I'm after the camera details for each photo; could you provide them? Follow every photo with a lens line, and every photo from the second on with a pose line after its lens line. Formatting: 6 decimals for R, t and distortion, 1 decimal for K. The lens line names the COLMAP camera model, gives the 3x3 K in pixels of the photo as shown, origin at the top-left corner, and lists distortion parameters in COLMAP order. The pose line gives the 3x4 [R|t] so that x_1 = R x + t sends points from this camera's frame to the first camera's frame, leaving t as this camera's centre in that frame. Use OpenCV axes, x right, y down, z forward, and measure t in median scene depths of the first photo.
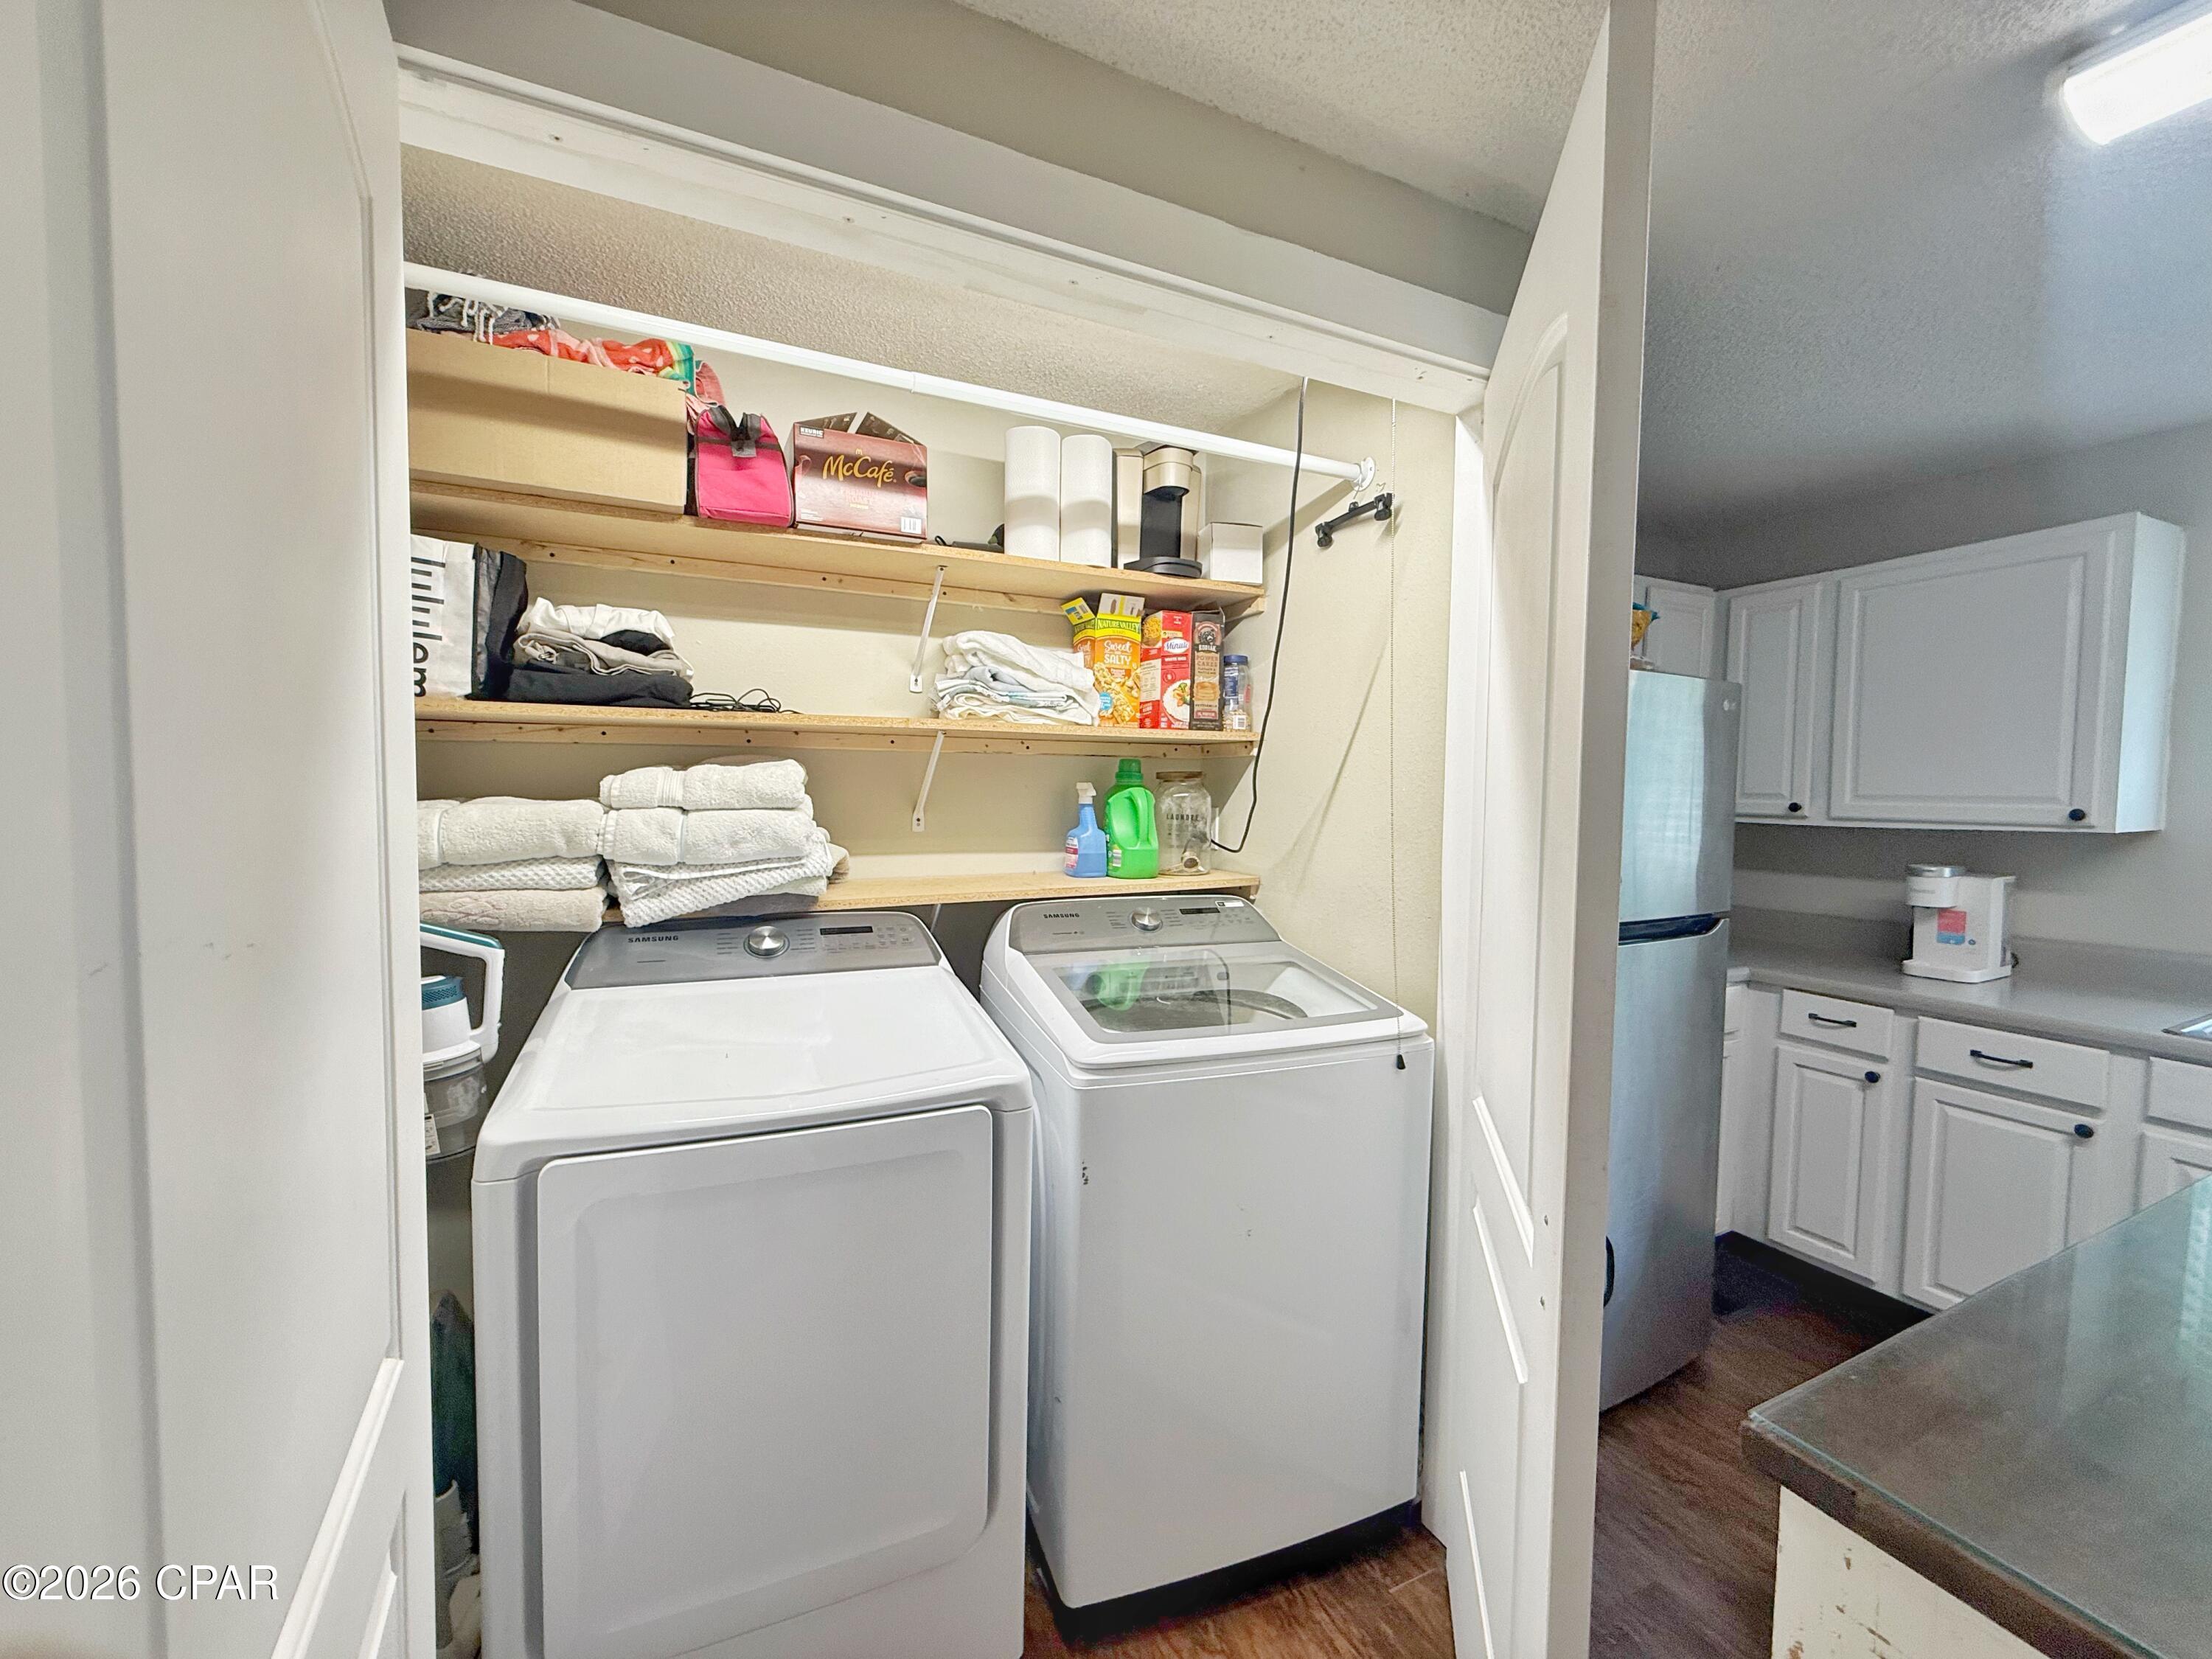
lens RADIAL K [[883.9, 0, 1096.7], [0, 883.9, 828.0], [0, 0, 1]] dist [-0.000673, 0.000013]
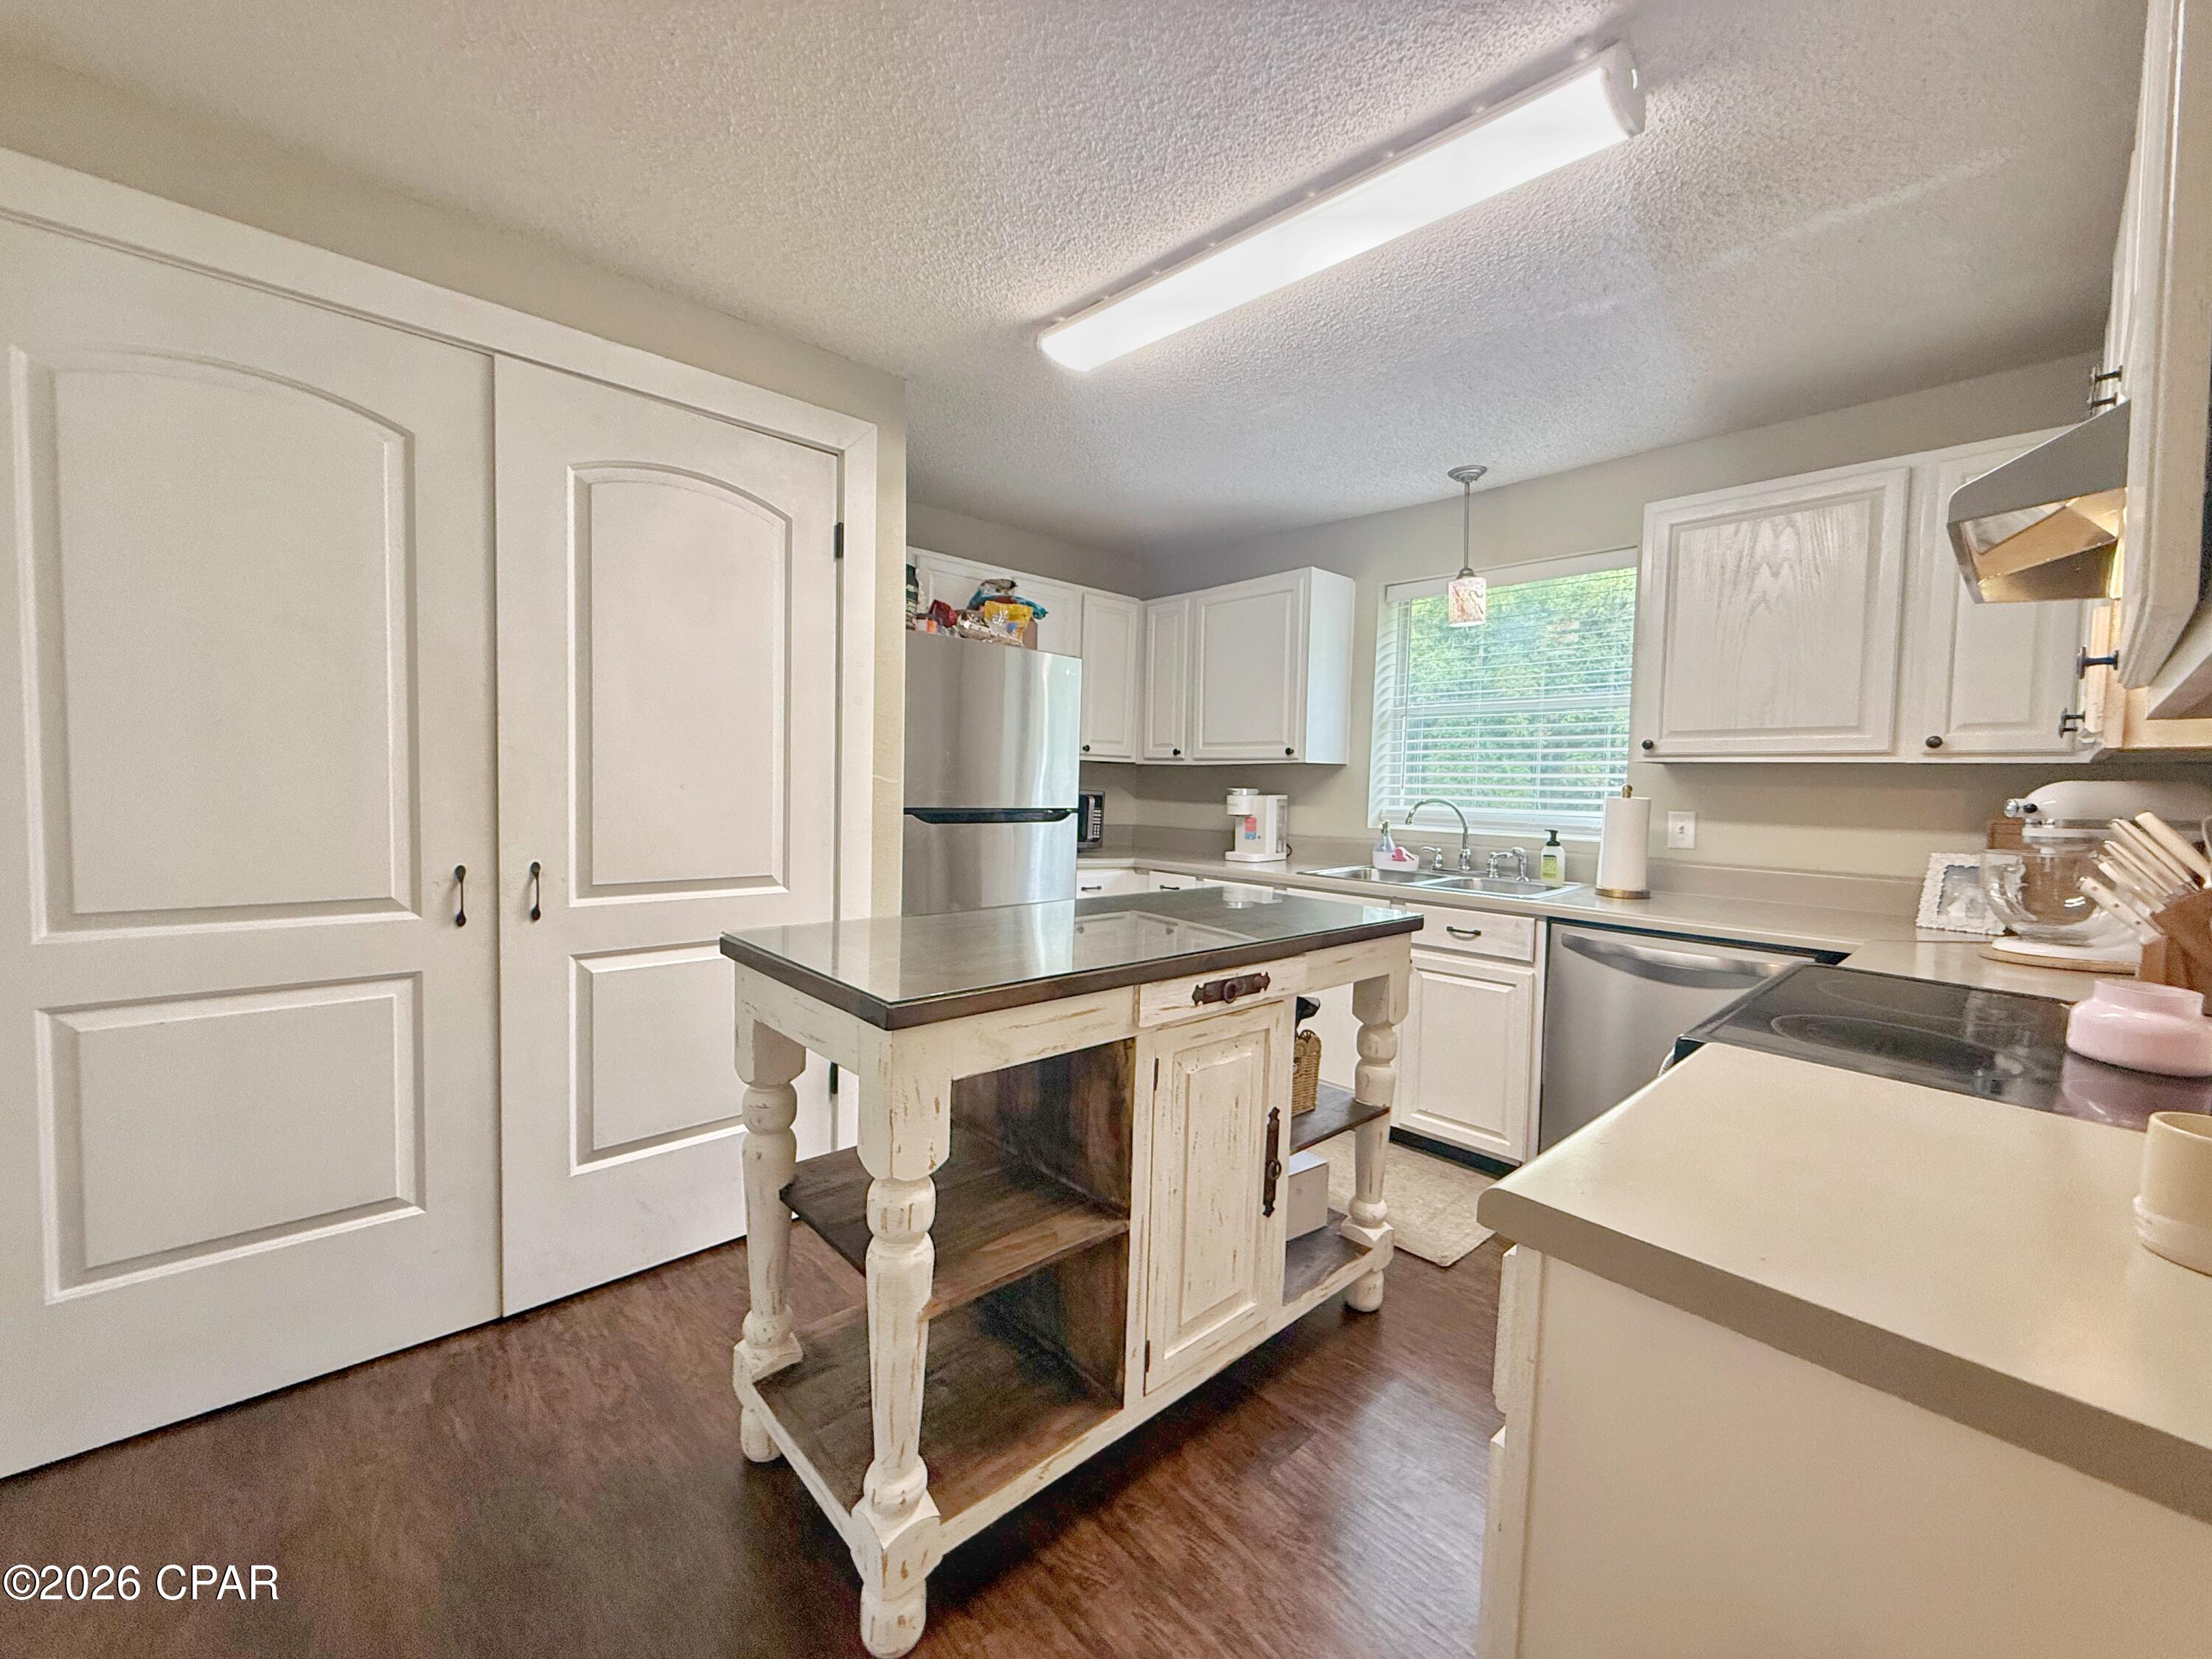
lens RADIAL K [[893.9, 0, 1104.8], [0, 893.9, 827.2], [0, 0, 1]] dist [0.001141, 0.000111]
pose [[0.956782, -0.001542, 0.290803, 0.281207], [-0.000291, 0.999980, 0.006259, 0.102387], [-0.290807, -0.006073, 0.956762, -0.421121]]
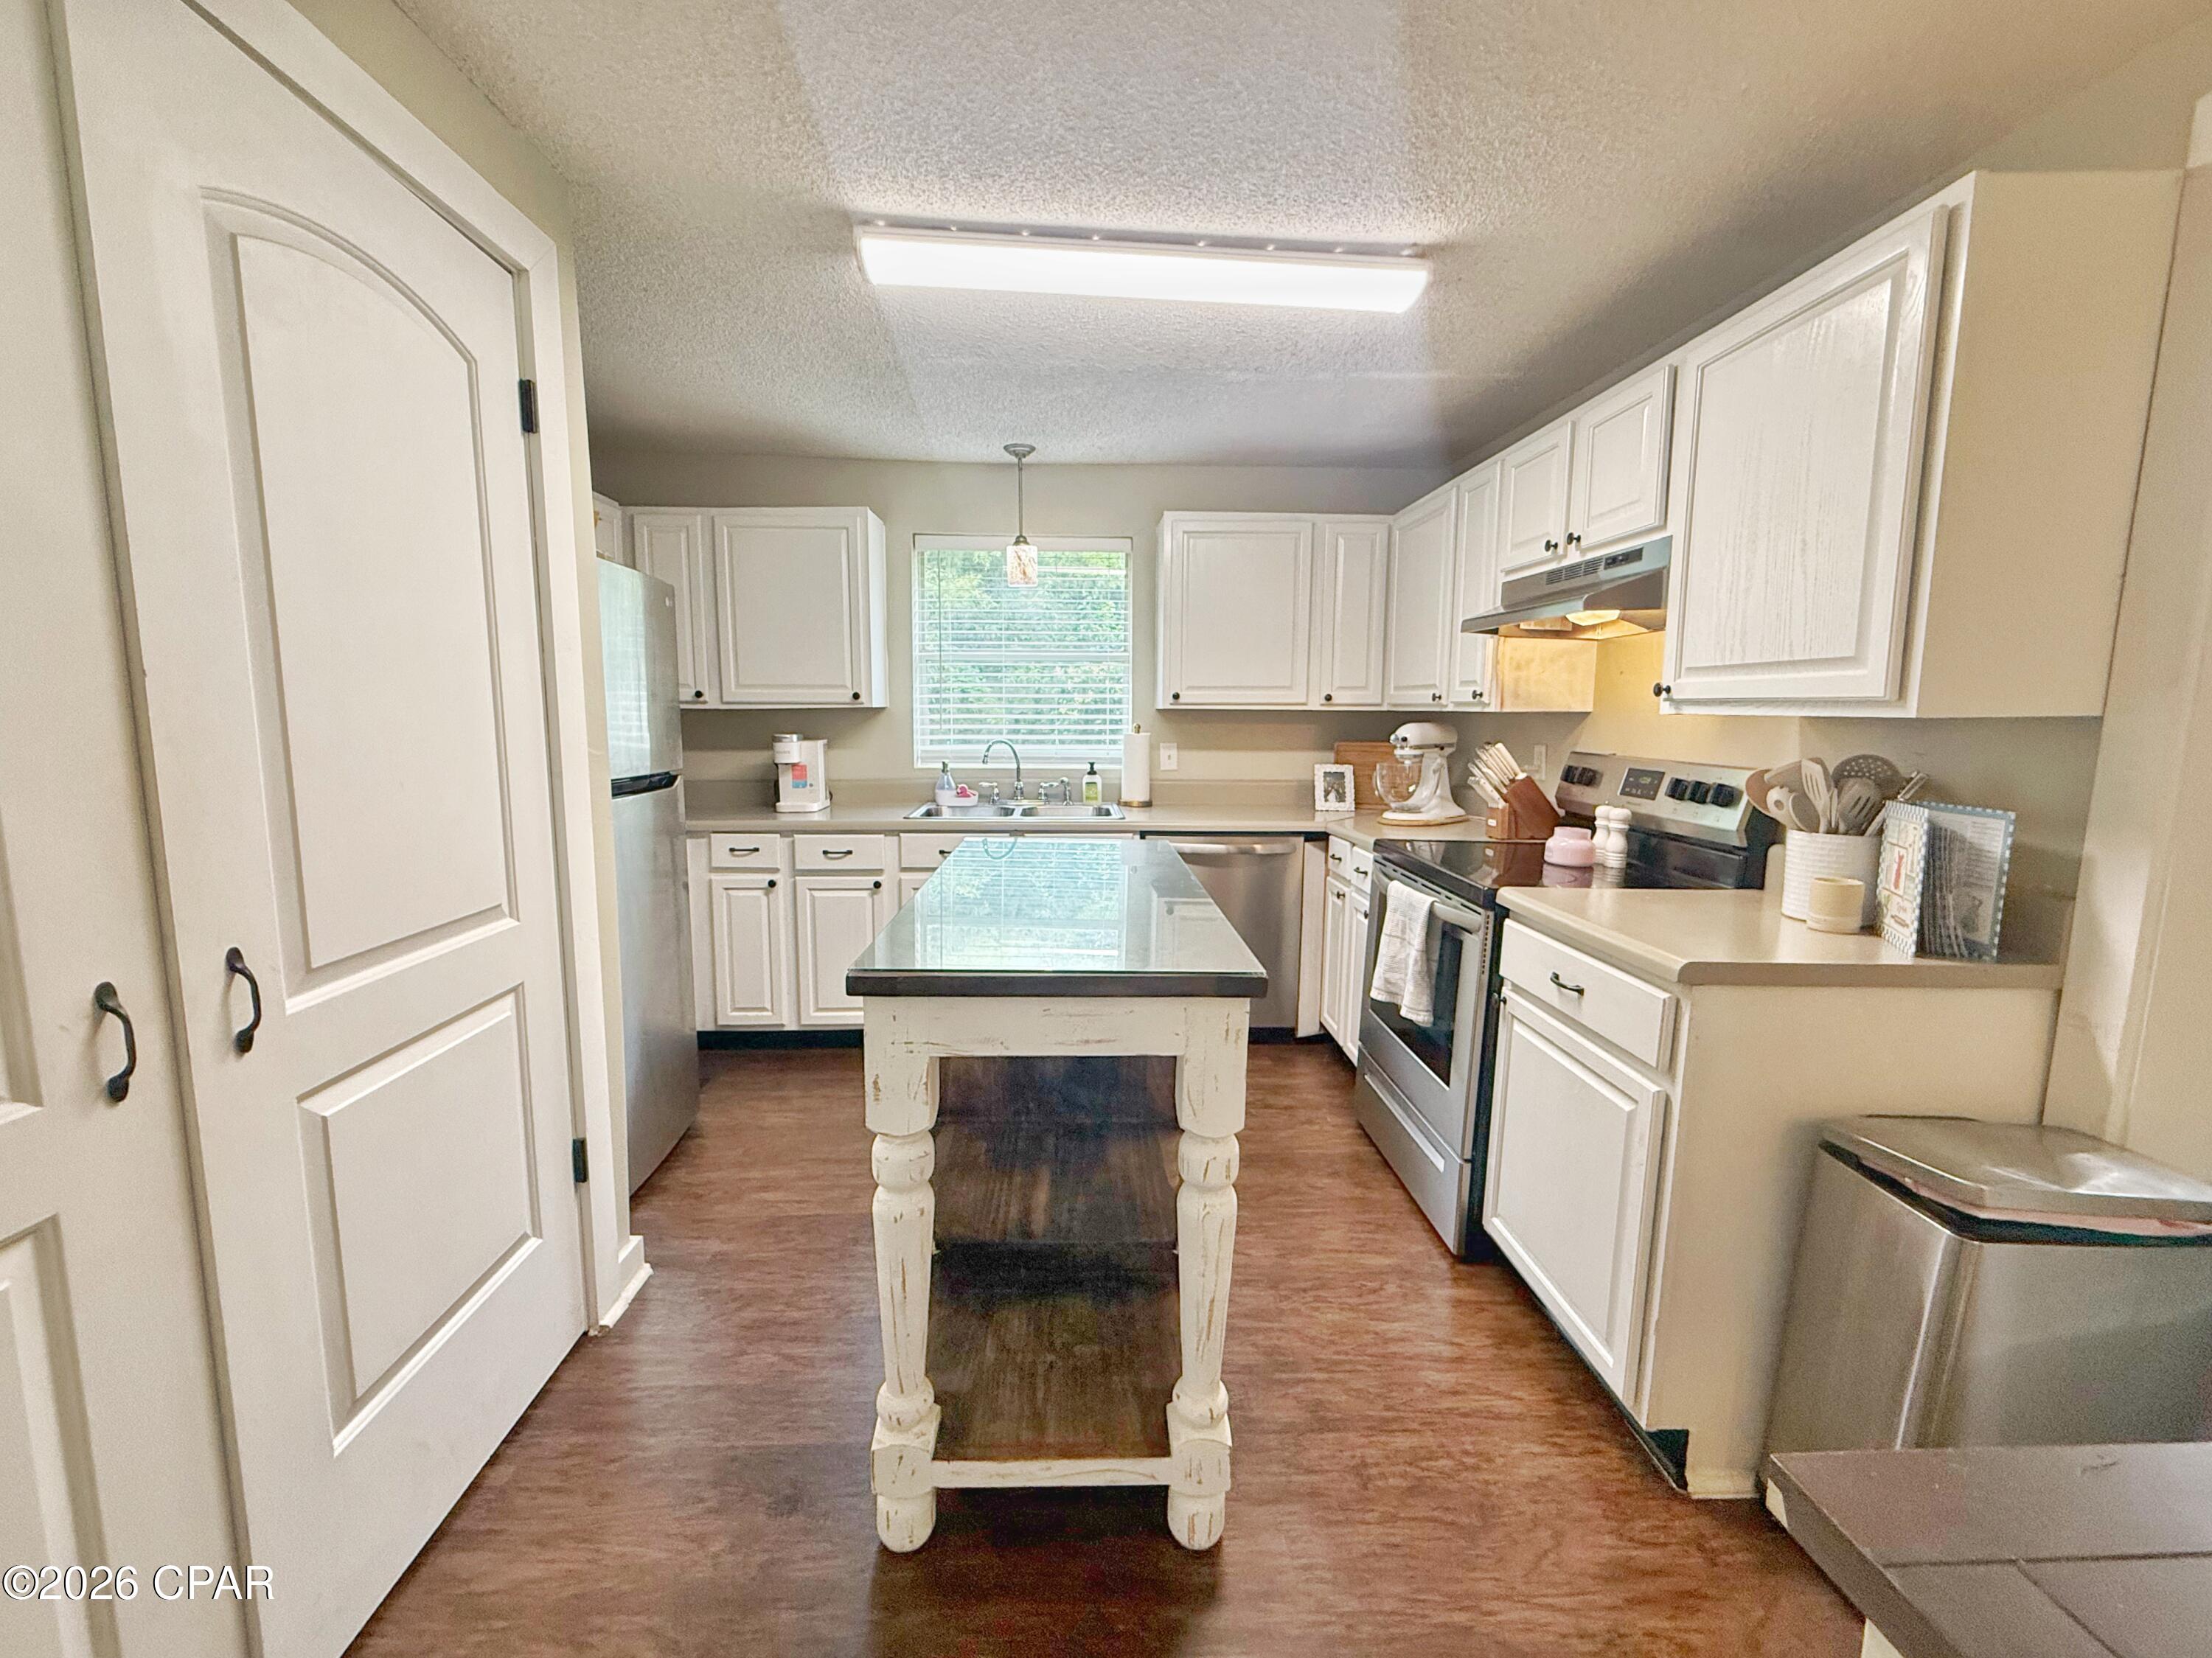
lens RADIAL K [[905.2, 0, 1106.0], [0, 905.2, 829.0], [0, 0, 1]] dist [-0.001673, 0.000202]
pose [[0.401952, -0.122597, 0.907417, -0.197146], [0.042211, 0.992424, 0.115384, 0.048674], [-0.914687, -0.008076, 0.404081, -0.066482]]
